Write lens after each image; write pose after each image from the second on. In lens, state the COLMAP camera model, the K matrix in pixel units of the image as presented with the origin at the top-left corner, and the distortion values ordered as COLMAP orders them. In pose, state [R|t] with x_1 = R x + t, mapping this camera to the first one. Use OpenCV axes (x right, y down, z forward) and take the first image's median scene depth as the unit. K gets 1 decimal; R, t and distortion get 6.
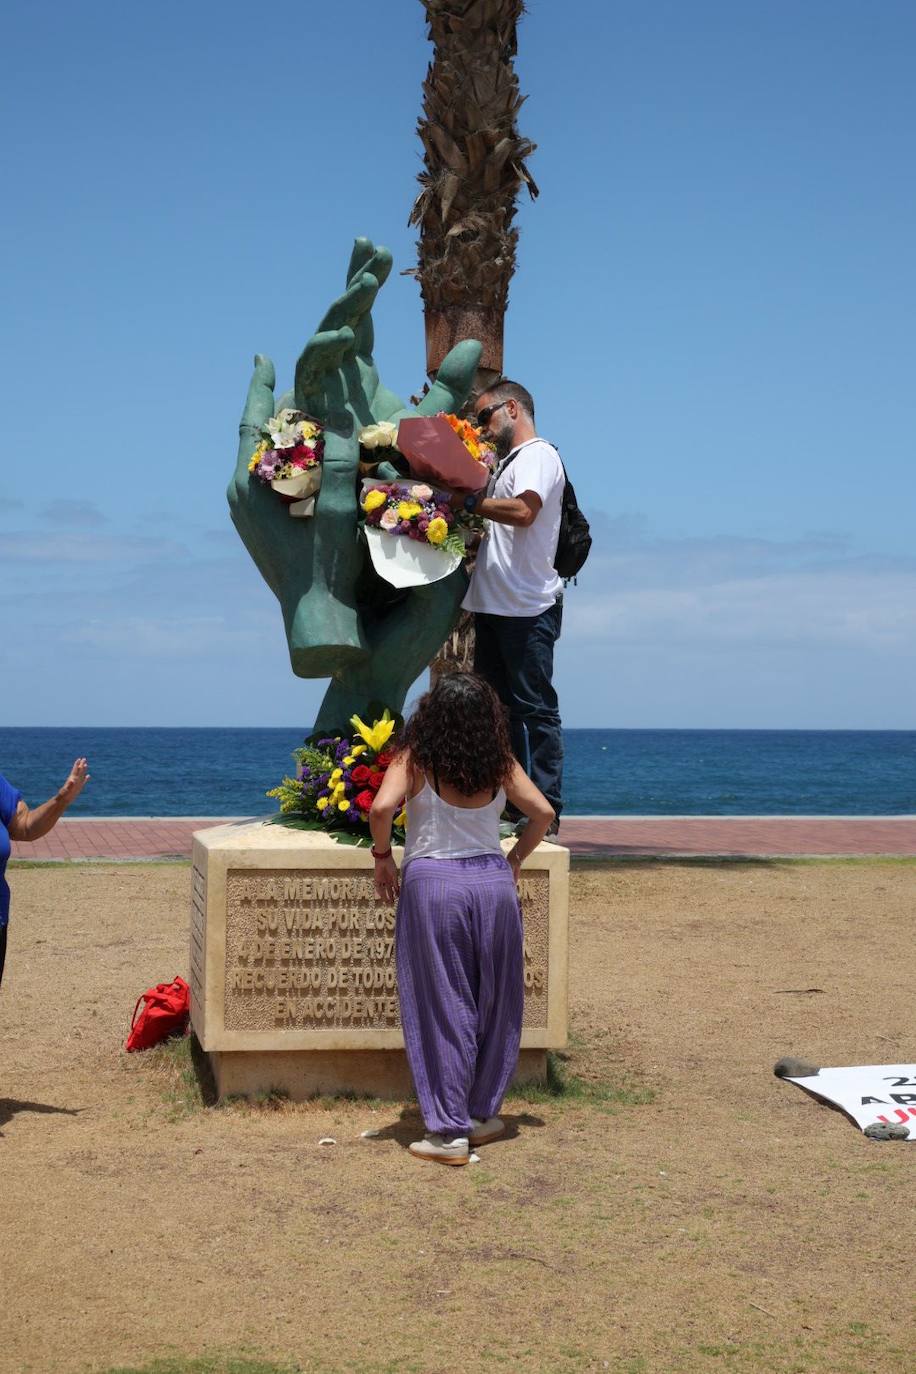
lens RADIAL K [[2574.4, 0, 458.0], [0, 2574.4, 687.0], [0, 0, 1]] dist [0.255732, 0.057109]
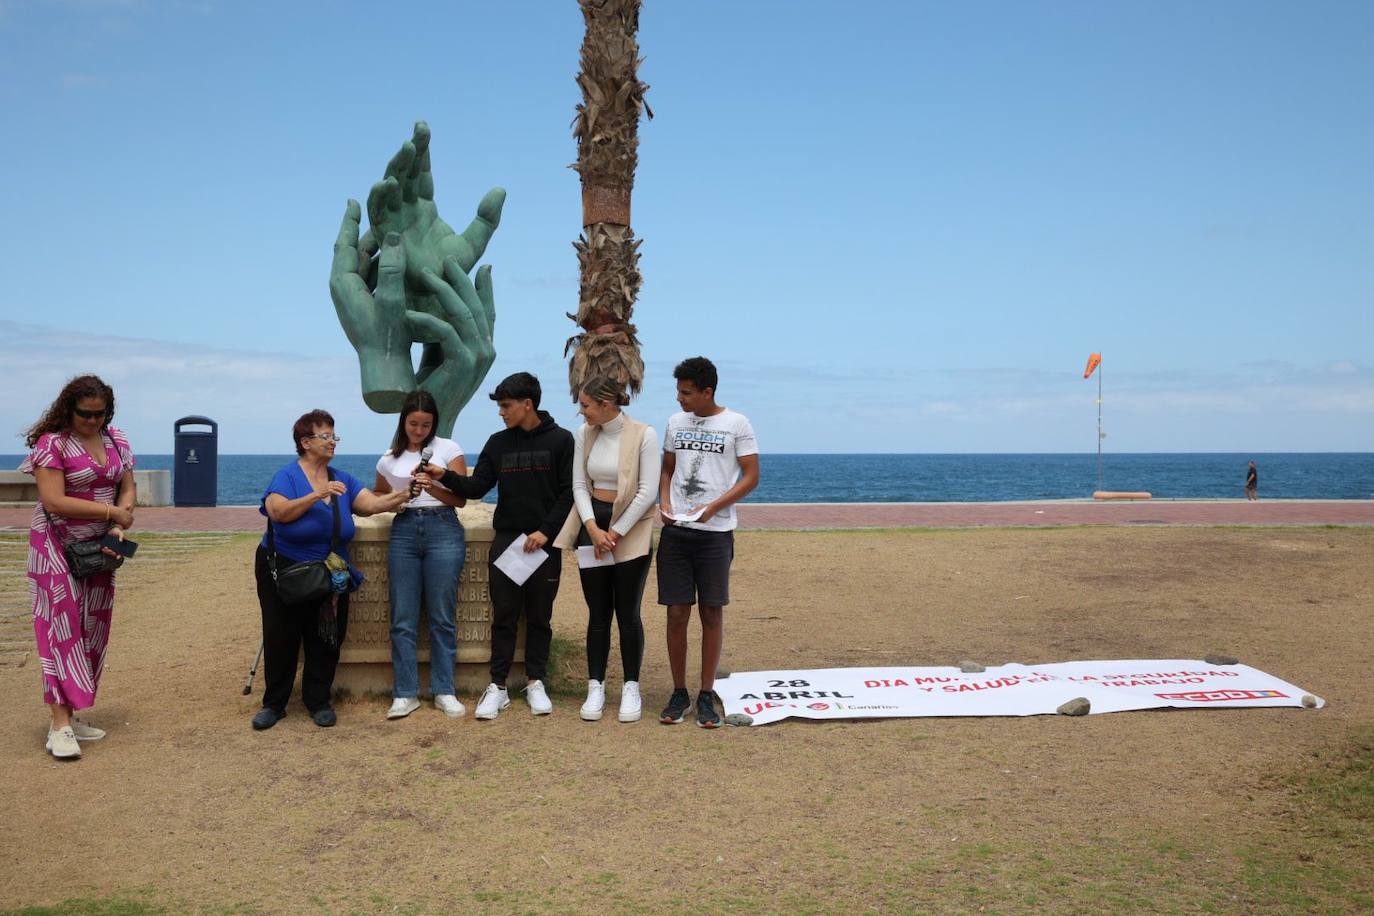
lens RADIAL K [[1416.6, 0, 678.2], [0, 1416.6, 449.6], [0, 0, 1]] dist [-0.004512, 0.042494]
pose [[0.996553, -0.004413, -0.082838, 0.186582], [0.005525, 0.999898, 0.013200, 0.007871], [0.082771, -0.013613, 0.996476, 0.198683]]
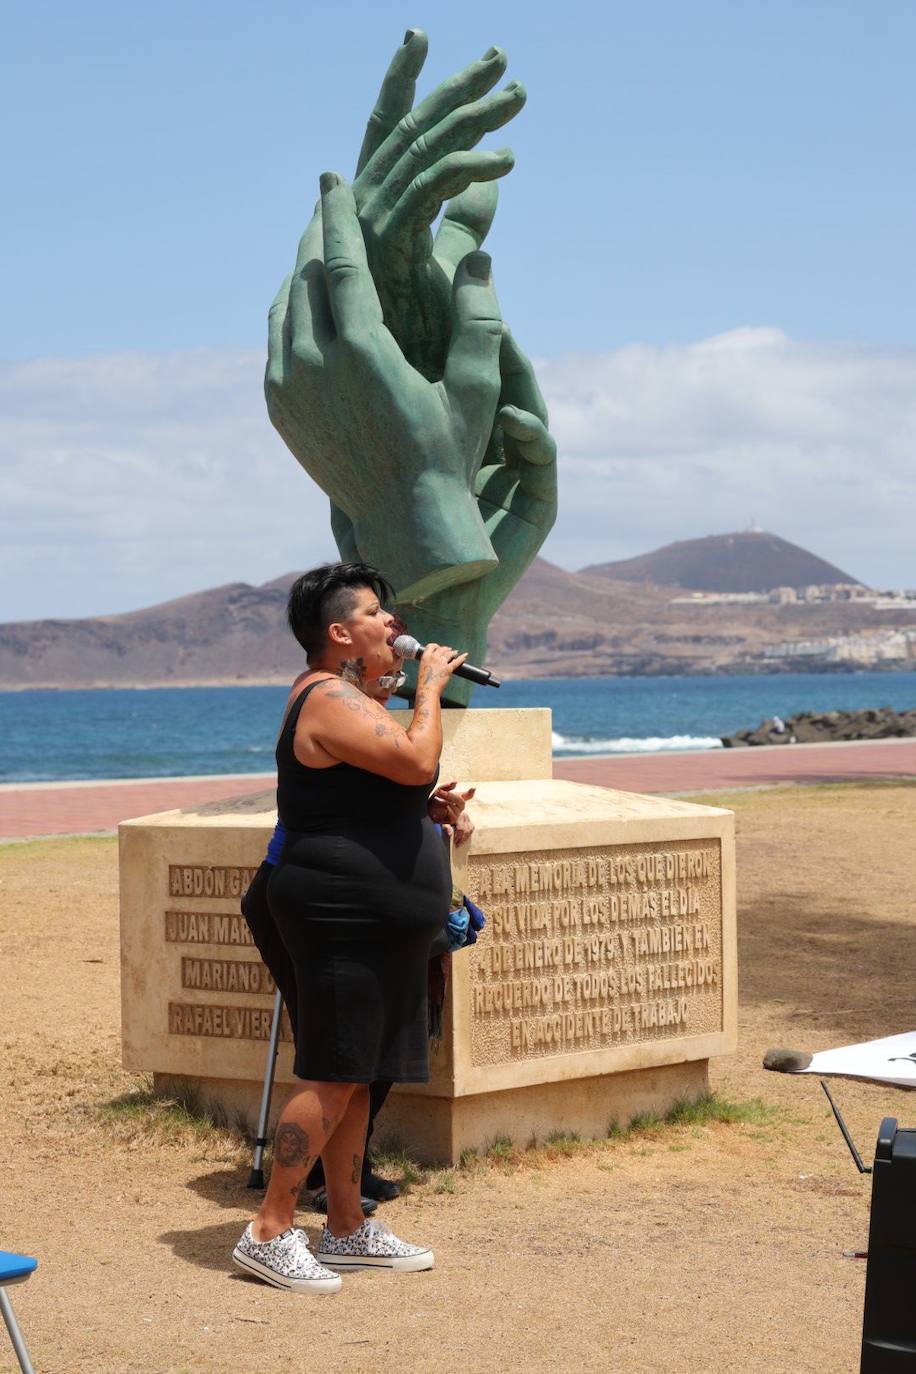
lens RADIAL K [[3530.5, 0, 458.0], [0, 3530.5, 687.0], [0, 0, 1]] dist [-0.037582, 0.277445]
pose [[0.751670, -0.023315, 0.659127, -0.745650], [0.016511, 0.999727, 0.016534, 0.003891], [-0.659332, -0.001545, 0.751850, 0.218066]]
